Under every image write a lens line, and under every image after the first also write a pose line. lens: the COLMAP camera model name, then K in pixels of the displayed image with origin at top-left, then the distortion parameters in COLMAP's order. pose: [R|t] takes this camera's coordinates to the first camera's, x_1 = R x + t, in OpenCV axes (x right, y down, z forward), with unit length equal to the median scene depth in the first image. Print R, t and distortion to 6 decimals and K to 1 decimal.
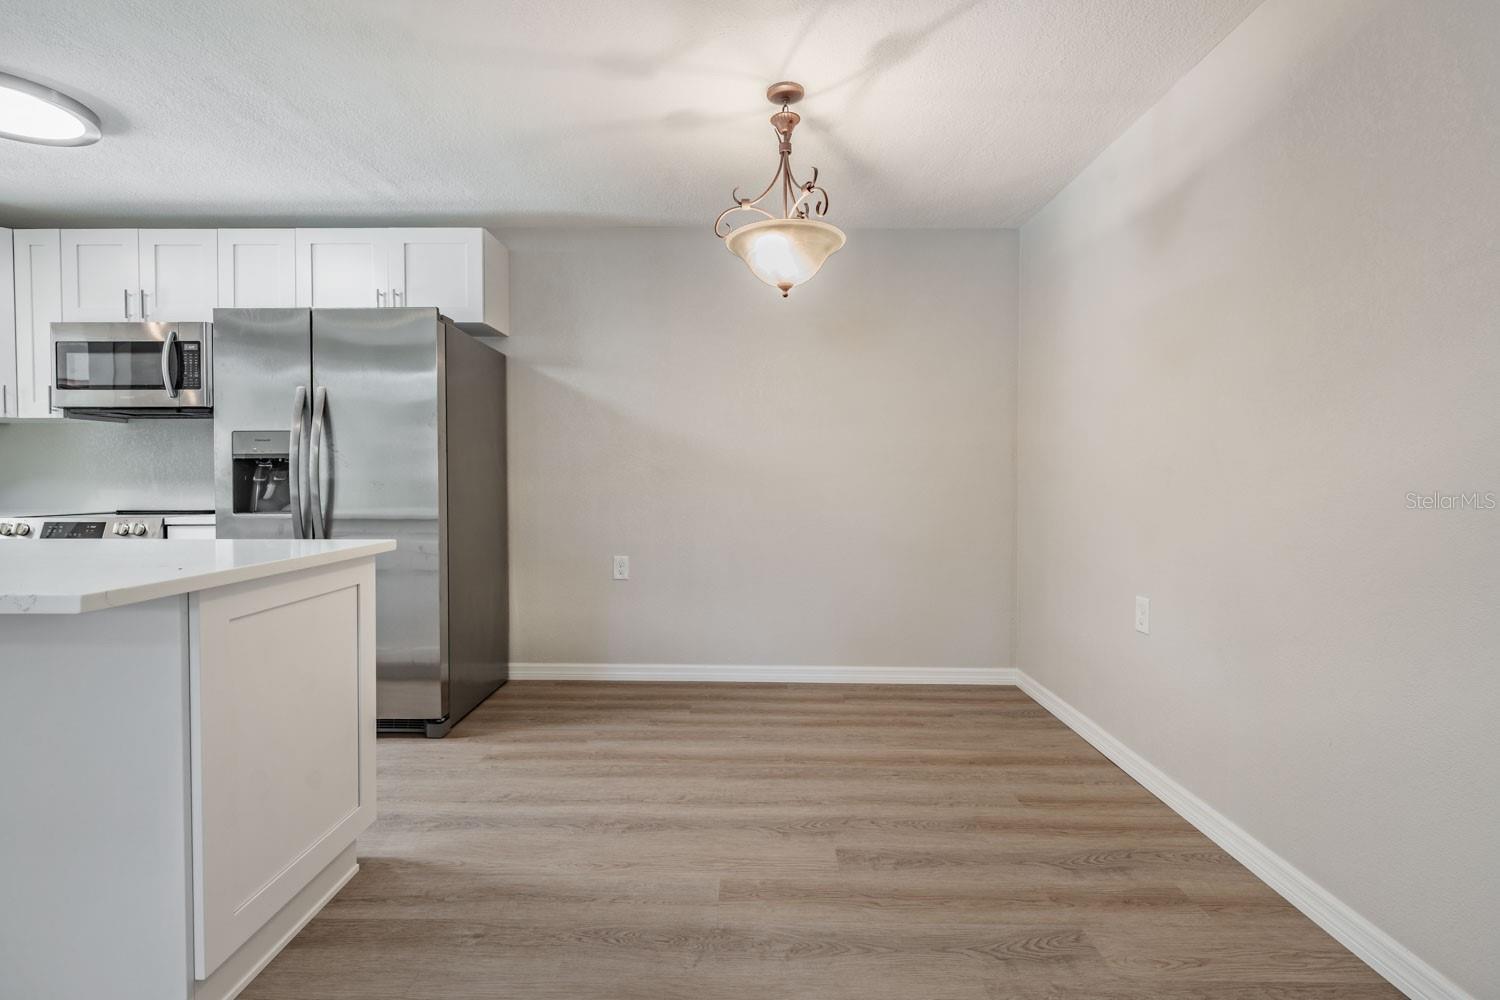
lens RADIAL K [[686.1, 0, 761.8], [0, 686.1, 494.7], [0, 0, 1]] dist [-0.006321, 0.000063]
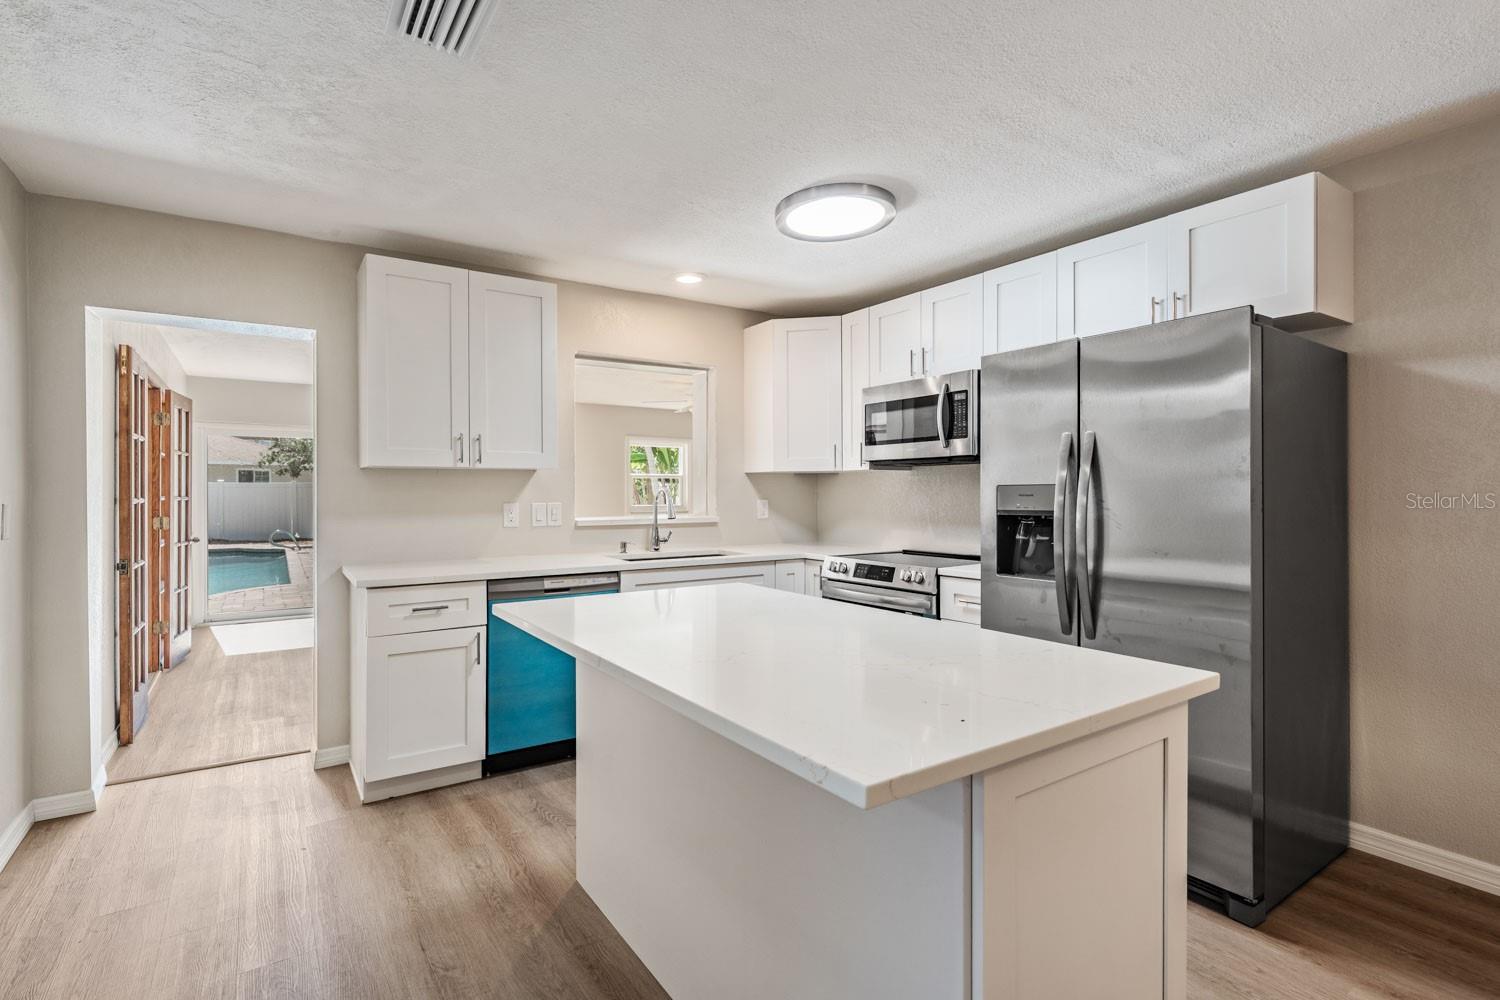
lens RADIAL K [[715.1, 0, 737.6], [0, 715.1, 499.0], [0, 0, 1]] dist [0.003556, -0.000545]
pose [[0.552952, 0.005848, -0.833193, -0.151210], [-0.013924, 0.999901, -0.002223, -0.065118], [0.833097, 0.012830, 0.552978, 0.158741]]
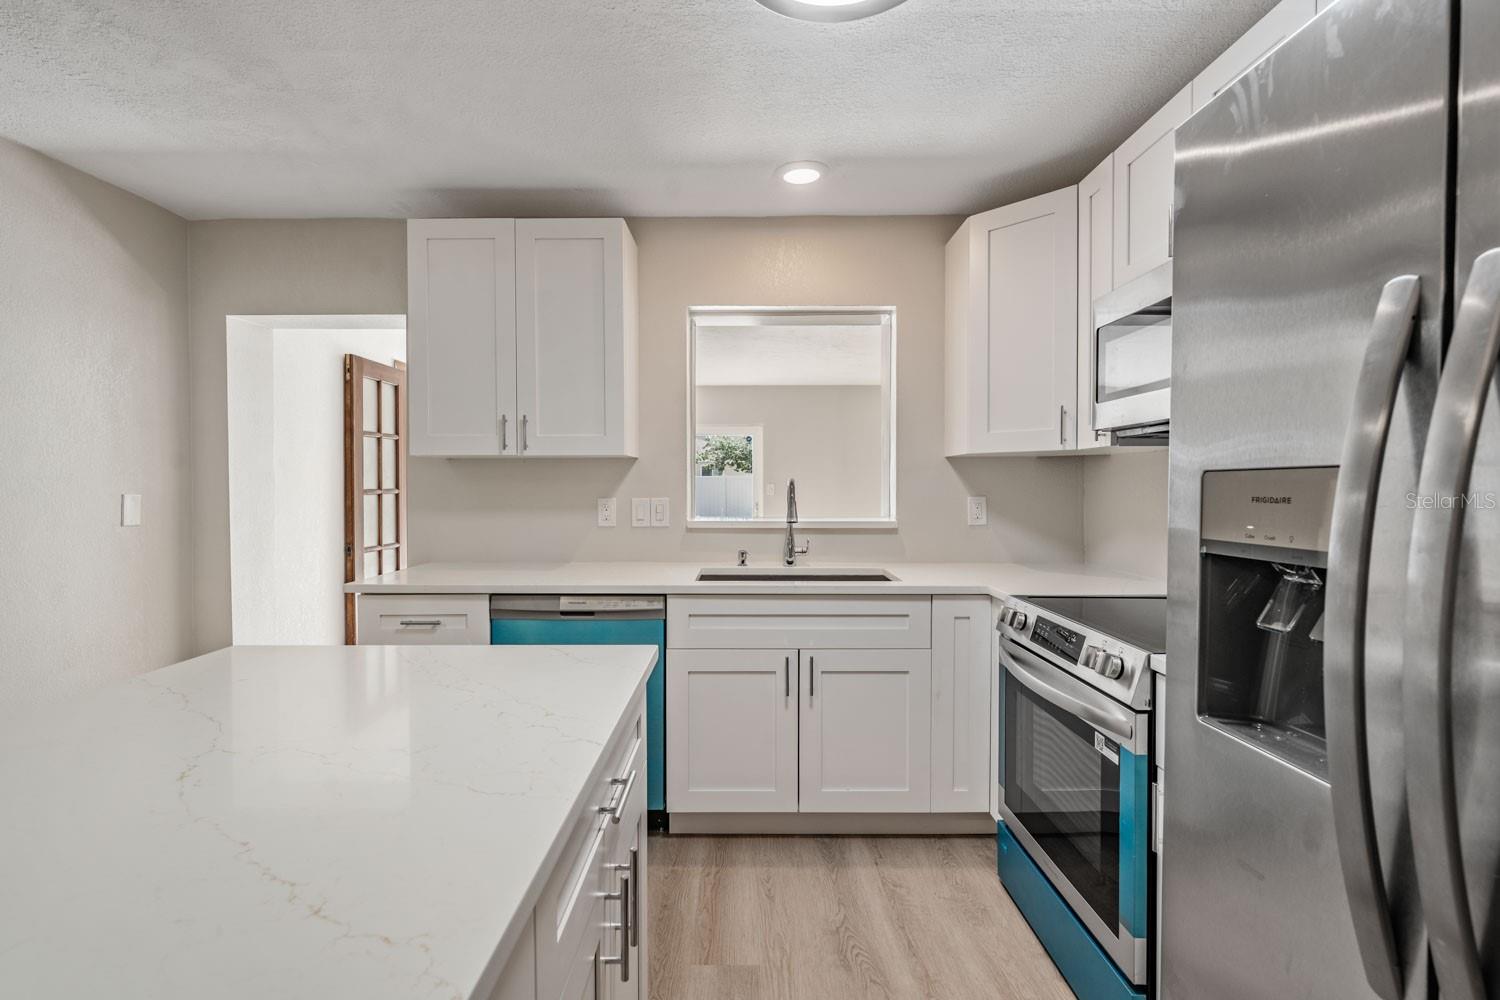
lens RADIAL K [[715.1, 0, 729.0], [0, 715.1, 492.9], [0, 0, 1]] dist [0.003556, -0.000545]
pose [[-0.016089, 0.011860, -0.999800, -0.394759], [-0.020014, 0.999725, 0.012181, -0.079429], [0.999670, 0.020206, -0.015847, 0.749246]]
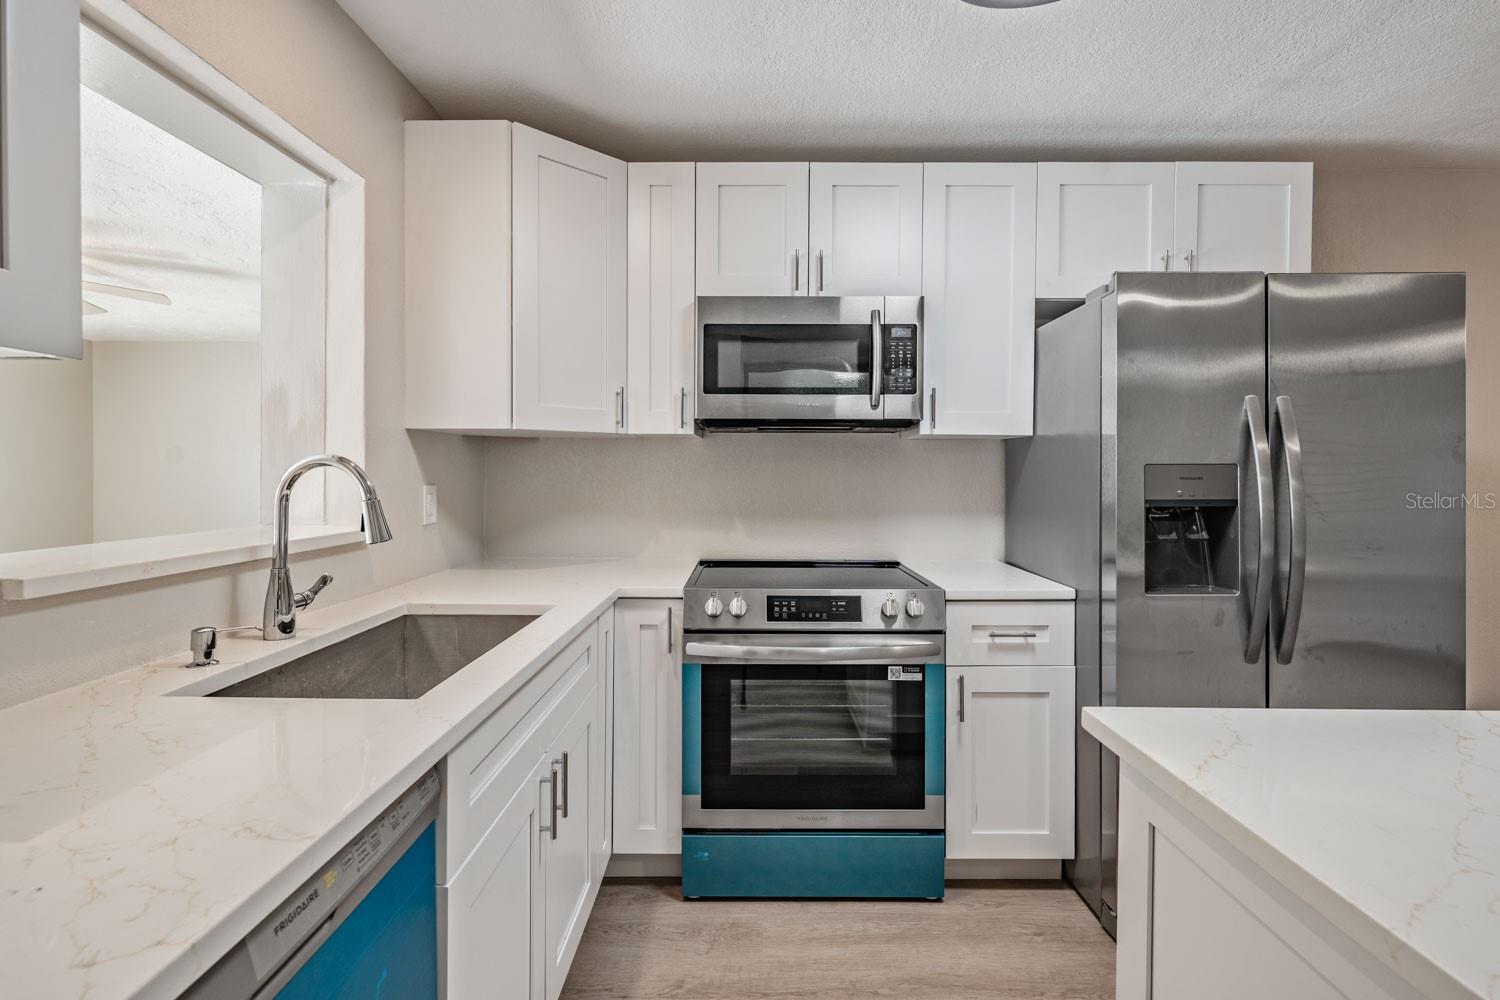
lens RADIAL K [[715.1, 0, 736.3], [0, 715.1, 474.7], [0, 0, 1]] dist [0.003556, -0.000545]
pose [[0.999933, 0.003997, -0.010863, -1.119270], [-0.004177, 0.999854, -0.016569, -0.067815], [0.010796, 0.016614, 0.999804, 0.313294]]
